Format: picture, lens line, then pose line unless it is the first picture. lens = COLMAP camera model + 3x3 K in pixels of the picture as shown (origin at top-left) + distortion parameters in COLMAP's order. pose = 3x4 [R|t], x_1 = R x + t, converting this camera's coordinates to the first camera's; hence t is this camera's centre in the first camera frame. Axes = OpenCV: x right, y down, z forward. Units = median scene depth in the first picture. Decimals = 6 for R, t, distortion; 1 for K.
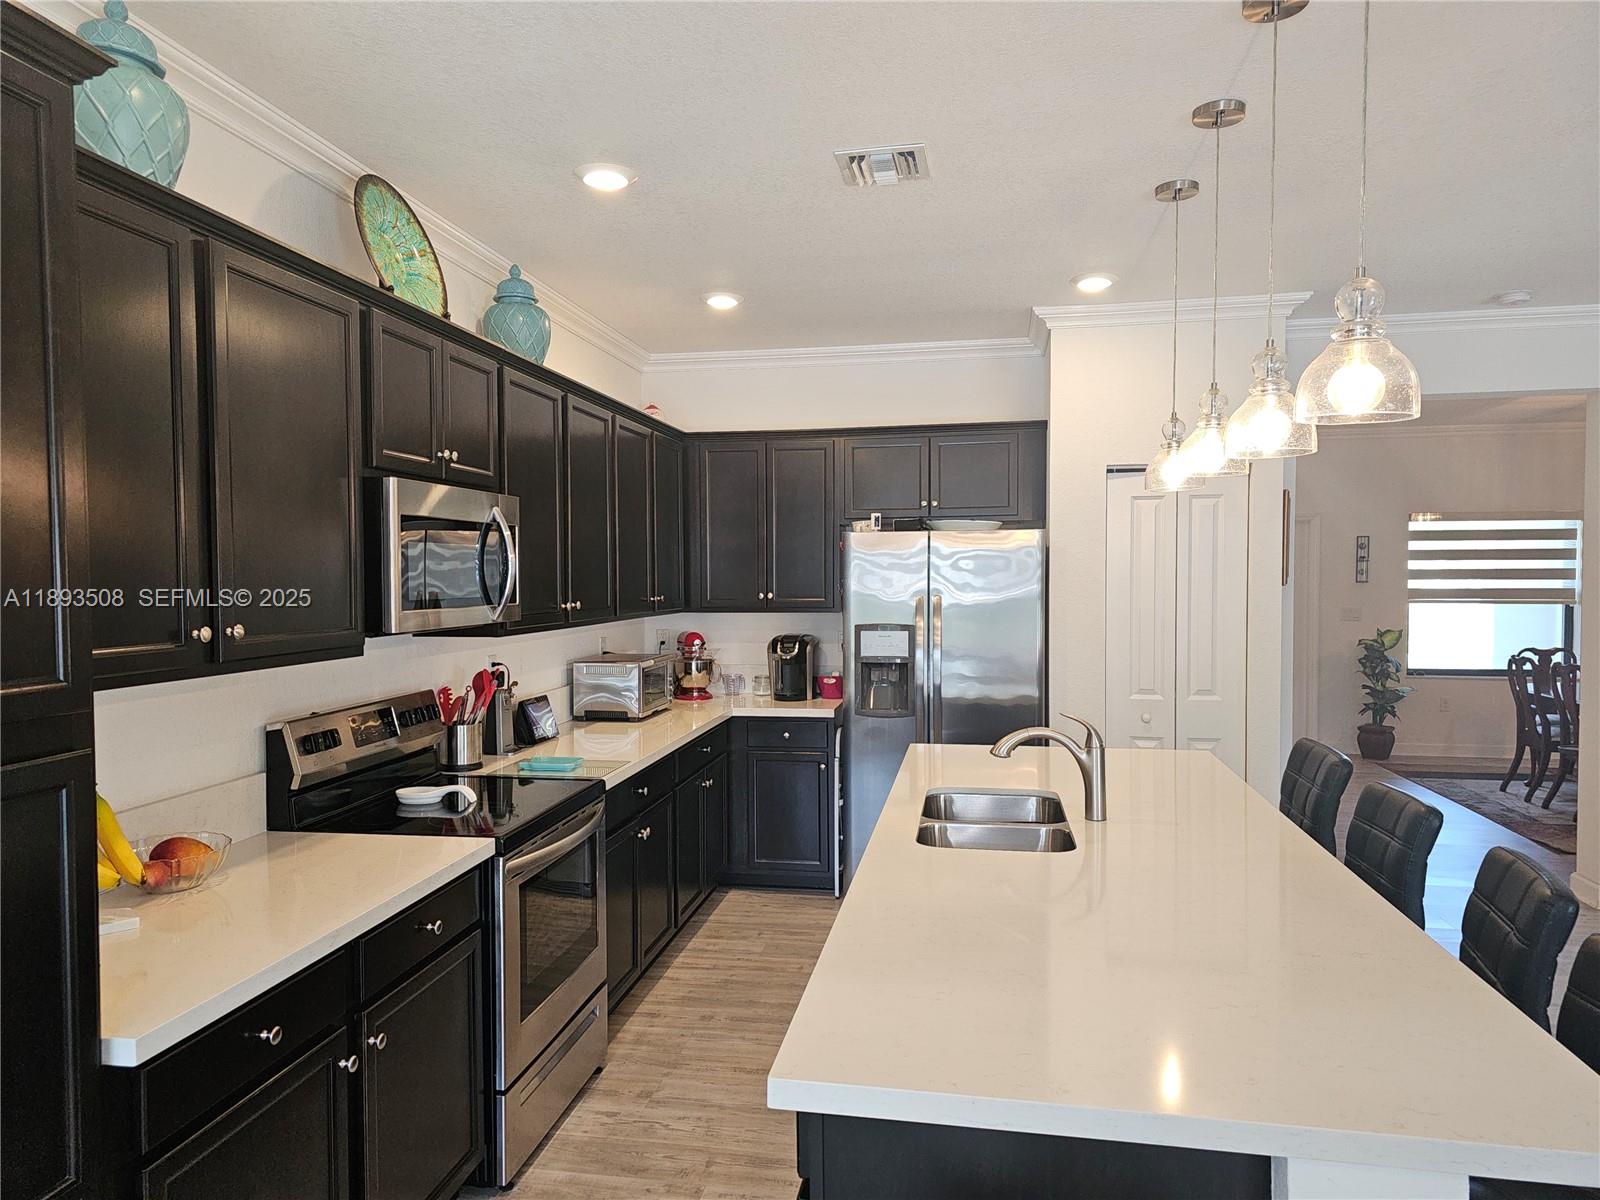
lens RADIAL K [[1077.2, 0, 795.7], [0, 1077.2, 602.1], [0, 0, 1]] dist [0.044034, -0.026537]
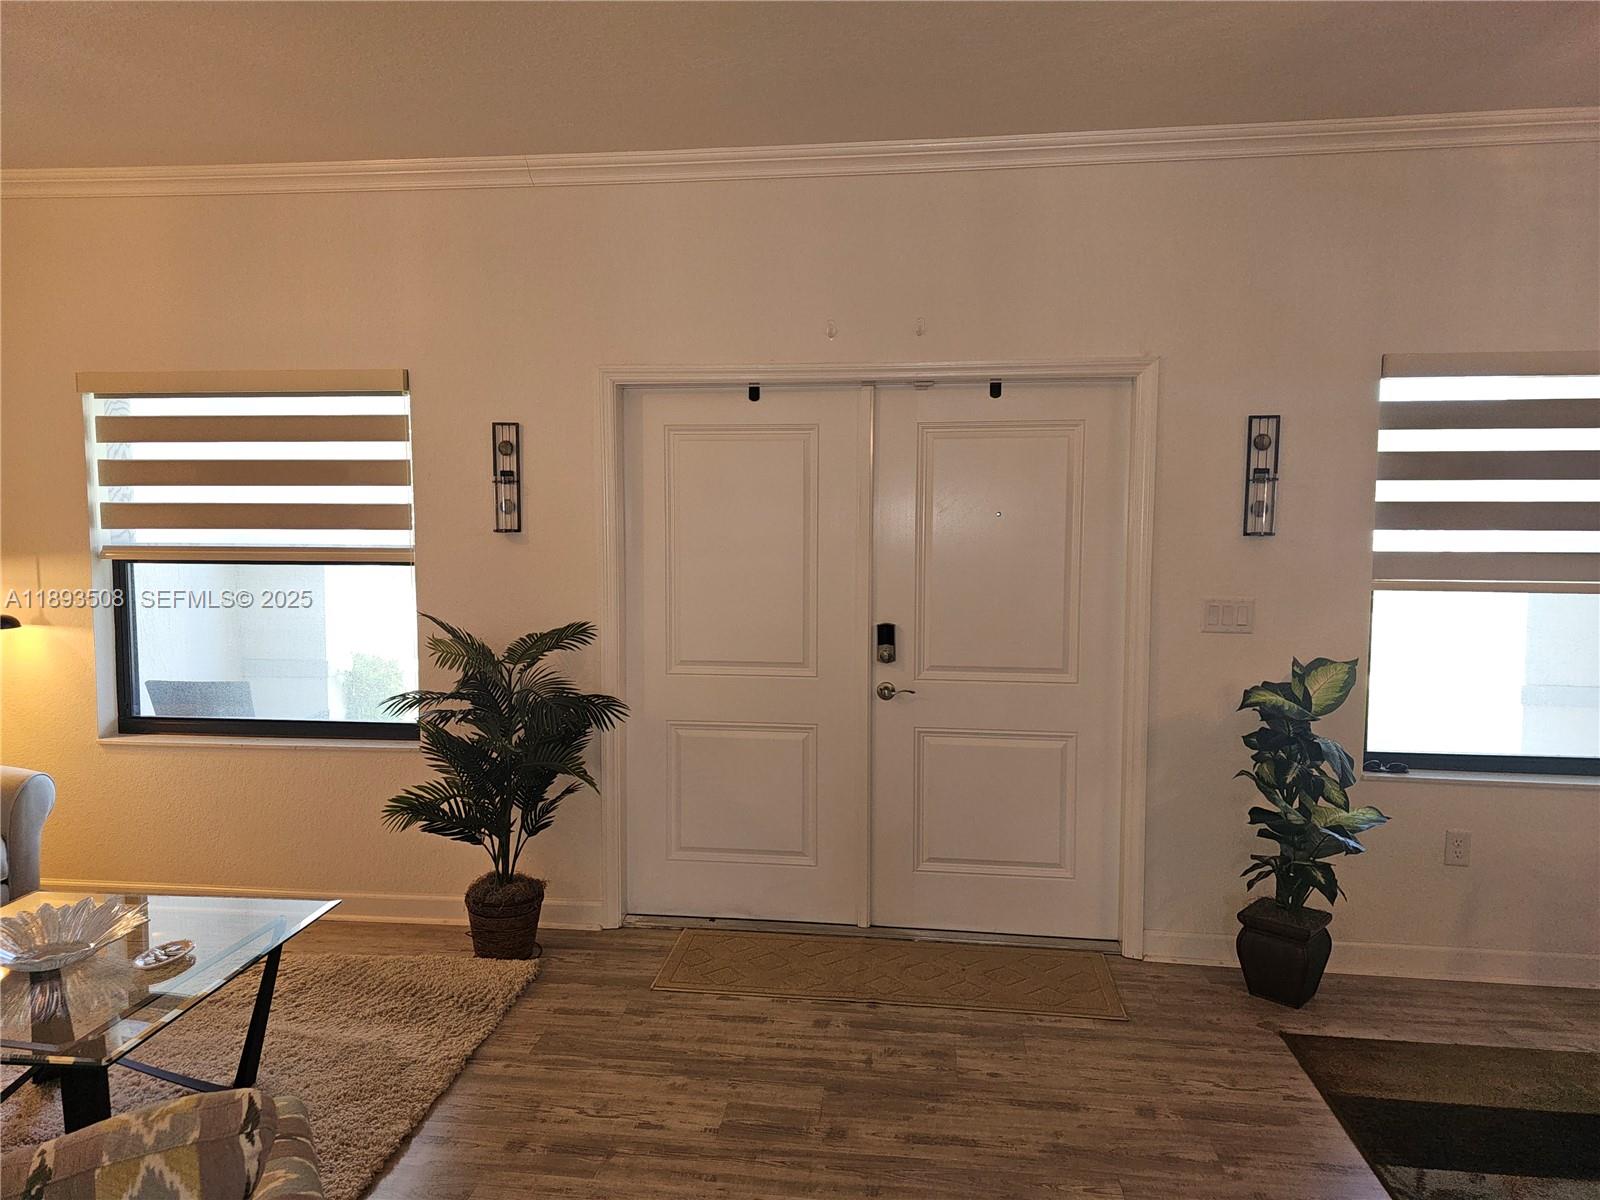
lens RADIAL K [[1077.2, 0, 807.6], [0, 1077.2, 597.5], [0, 0, 1]] dist [0.044034, -0.026537]
pose [[0.998583, 0.008555, 0.052516, 0.343795], [-0.009892, 0.999632, 0.025254, -0.004236], [-0.052281, -0.025738, 0.998301, 0.628887]]
